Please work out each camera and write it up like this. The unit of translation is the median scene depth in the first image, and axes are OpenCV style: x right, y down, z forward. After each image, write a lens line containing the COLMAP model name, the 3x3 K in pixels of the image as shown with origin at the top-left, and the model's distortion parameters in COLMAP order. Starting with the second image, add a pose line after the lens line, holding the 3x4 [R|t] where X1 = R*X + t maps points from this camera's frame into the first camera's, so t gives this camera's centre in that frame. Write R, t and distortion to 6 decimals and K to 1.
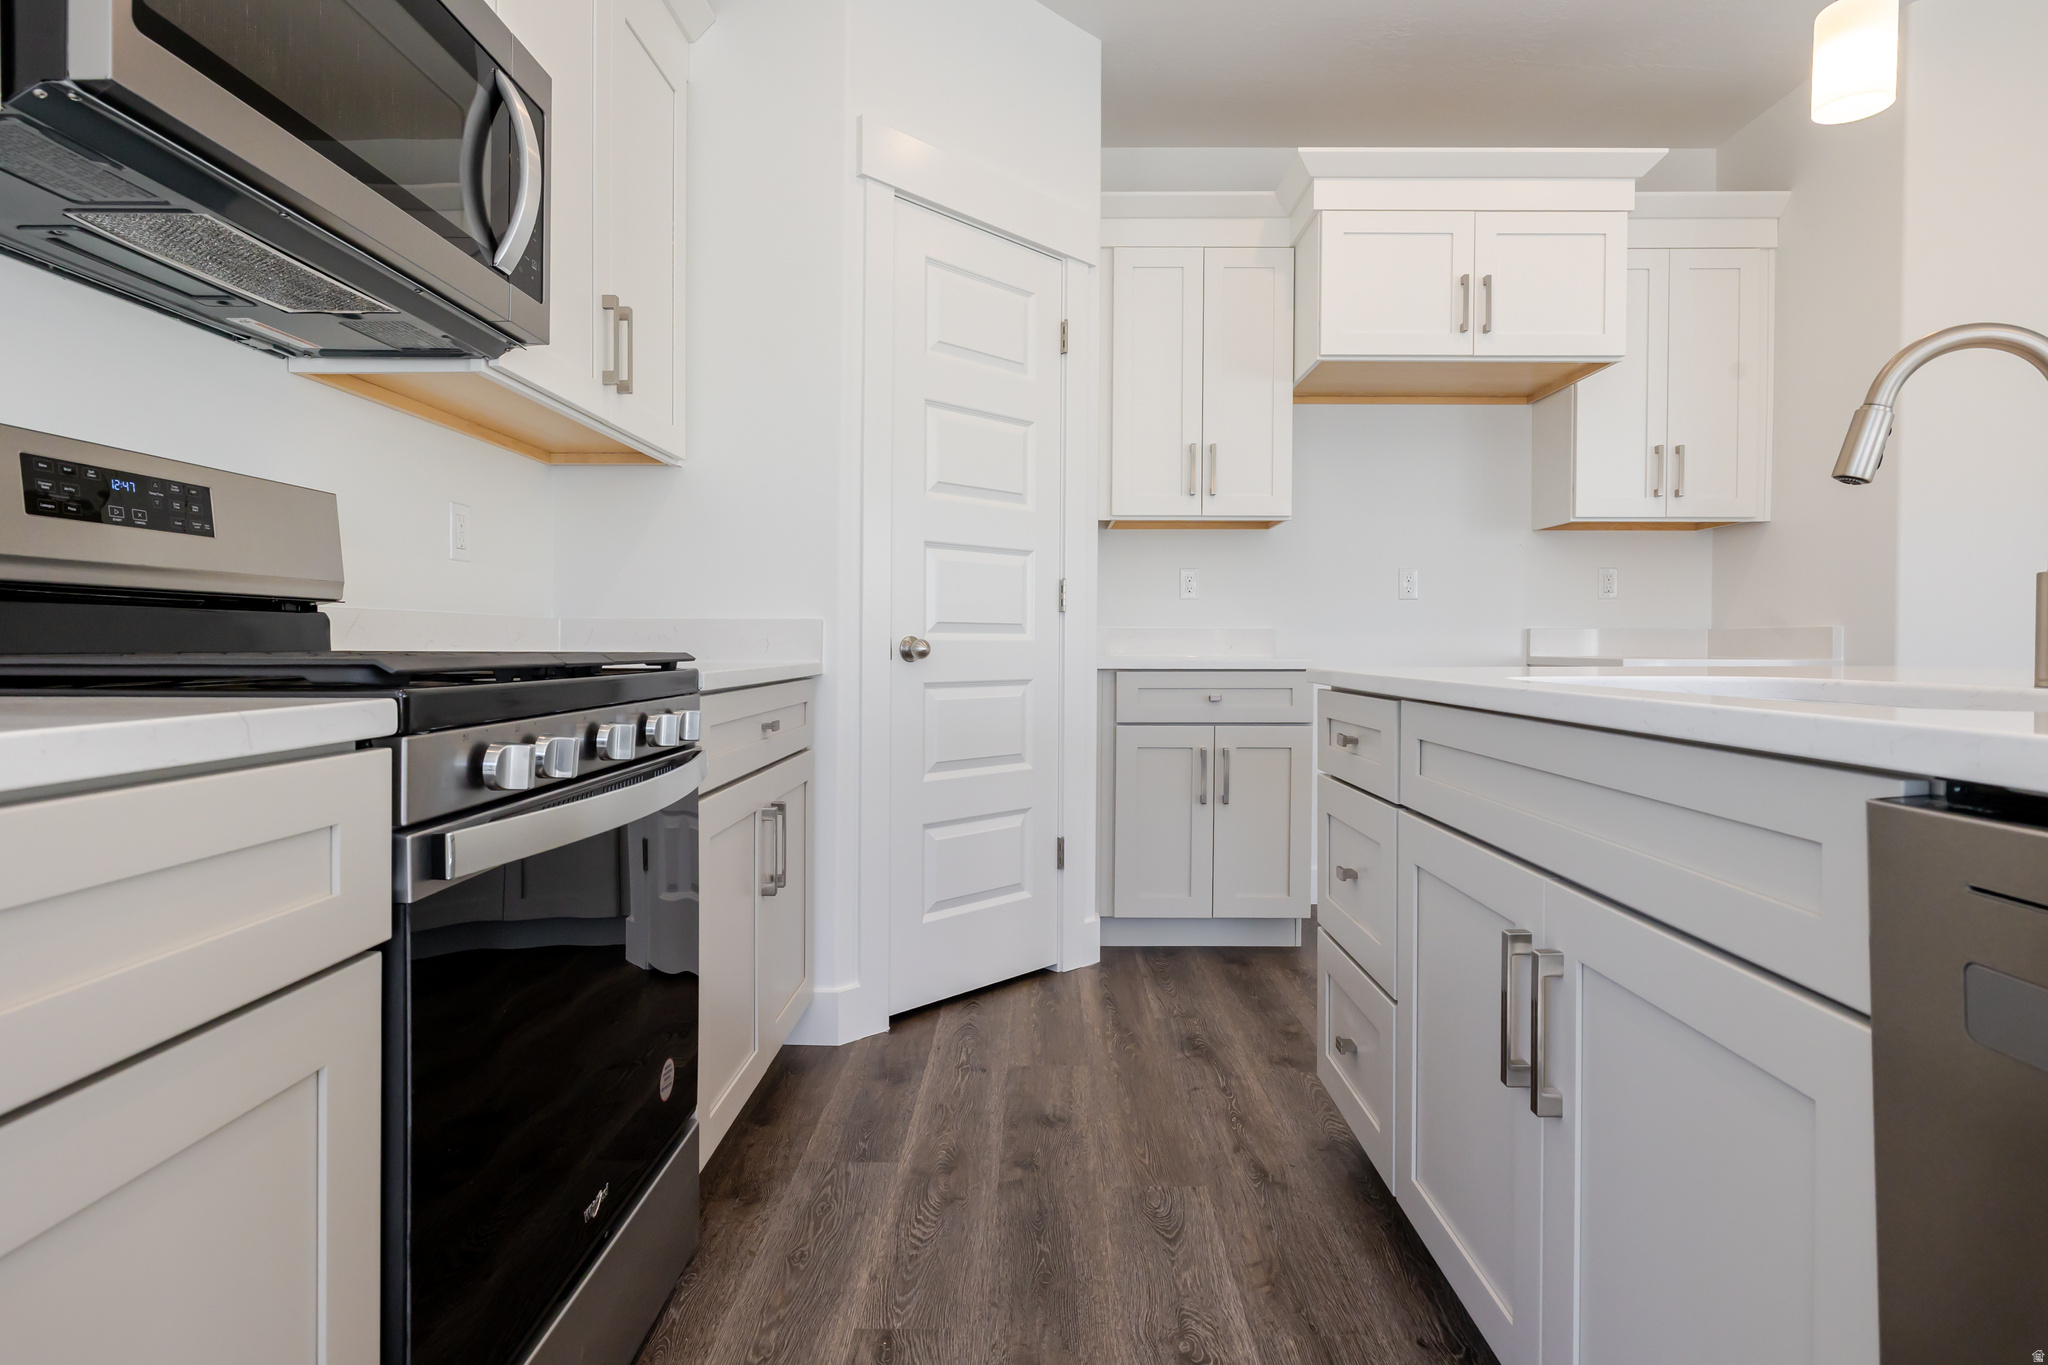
lens RADIAL K [[1047.8, 0, 1036.3], [0, 1047.8, 652.3], [0, 0, 1]] dist [-0.000522, -0.000693]
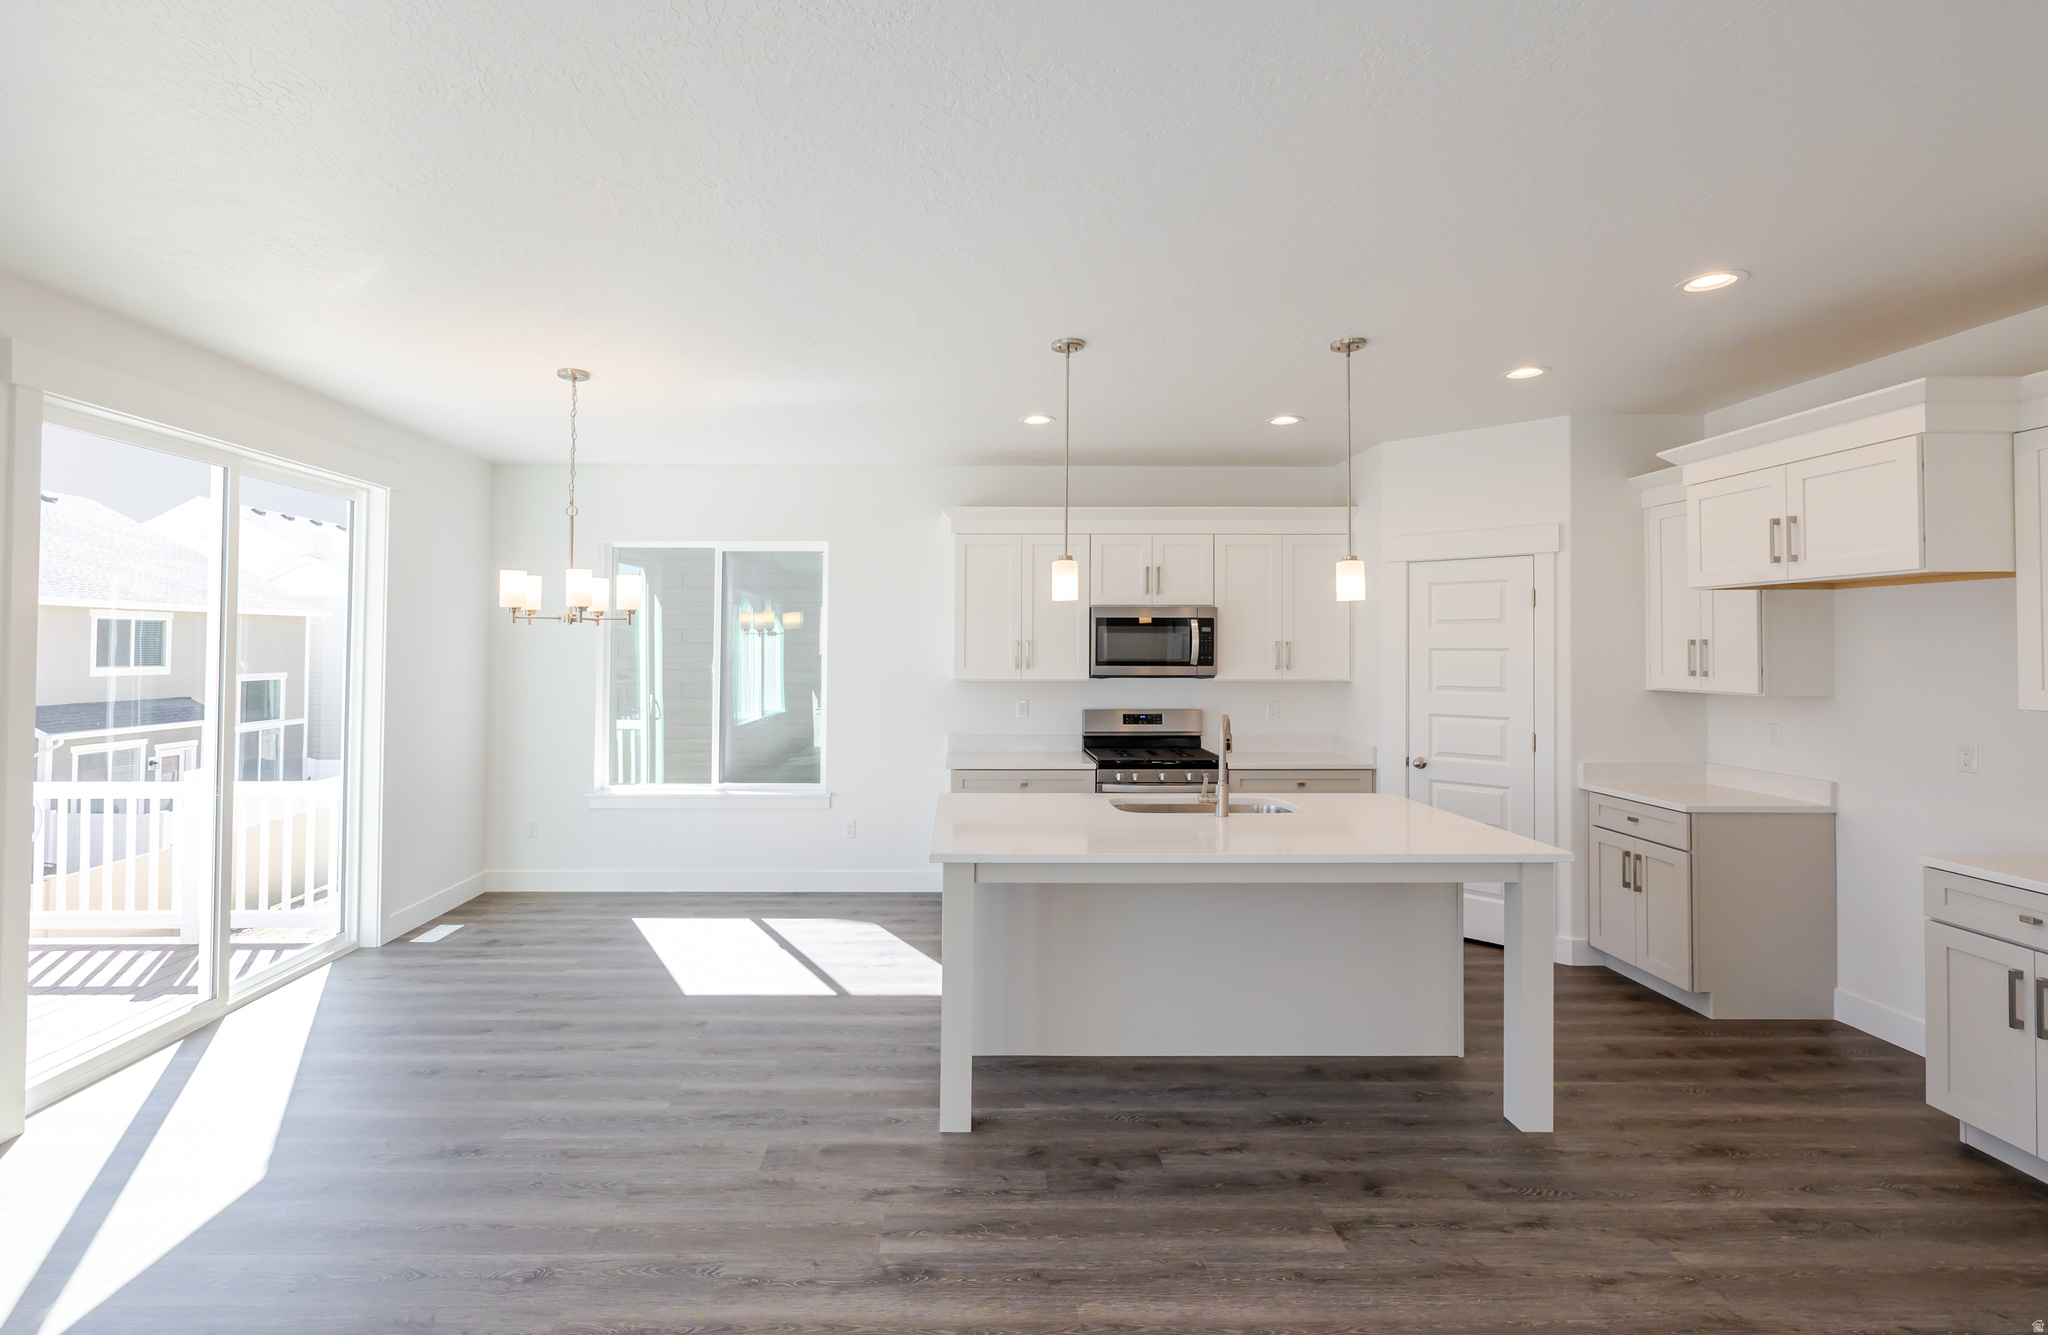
lens RADIAL K [[895.1, 0, 978.7], [0, 895.1, 648.6], [0, 0, 1]] dist [0.004645, -0.001185]
pose [[0.005629, -0.000477, -0.999984, 2.897844], [-0.008484, 0.999964, -0.000524, -0.386405], [0.999948, 0.008487, 0.005625, 0.088462]]
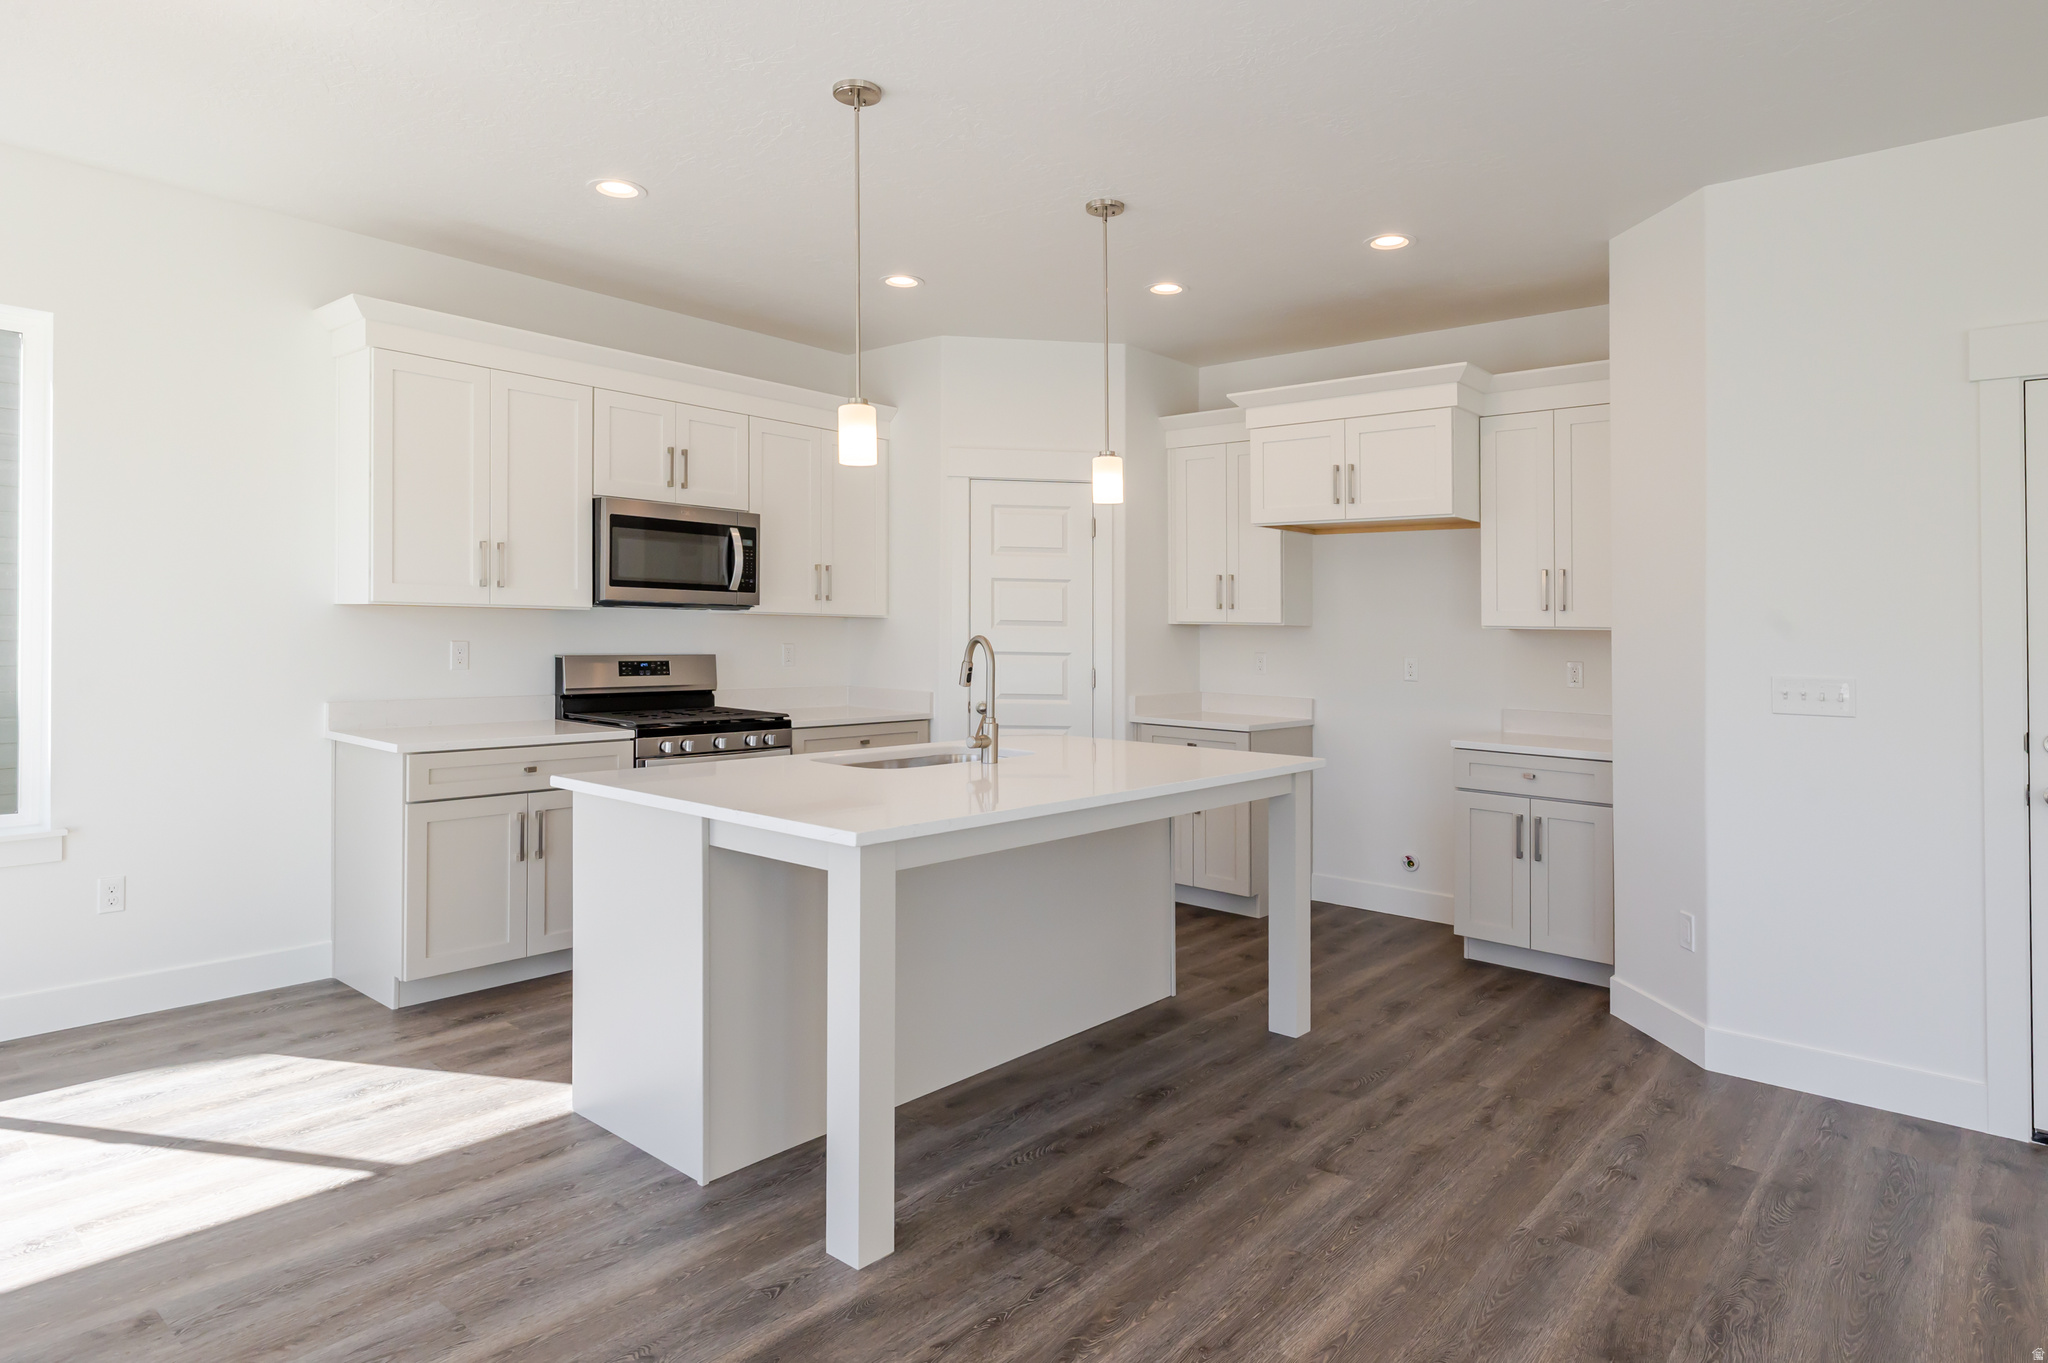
lens RADIAL K [[1159.1, 0, 998.8], [0, 1159.1, 644.8], [0, 0, 1]] dist [0.003776, -0.000315]
pose [[0.748498, 0.023631, -0.662716, 2.185045], [-0.023745, 0.999679, 0.008828, -0.229032], [0.662712, 0.009128, 0.748819, -0.981657]]
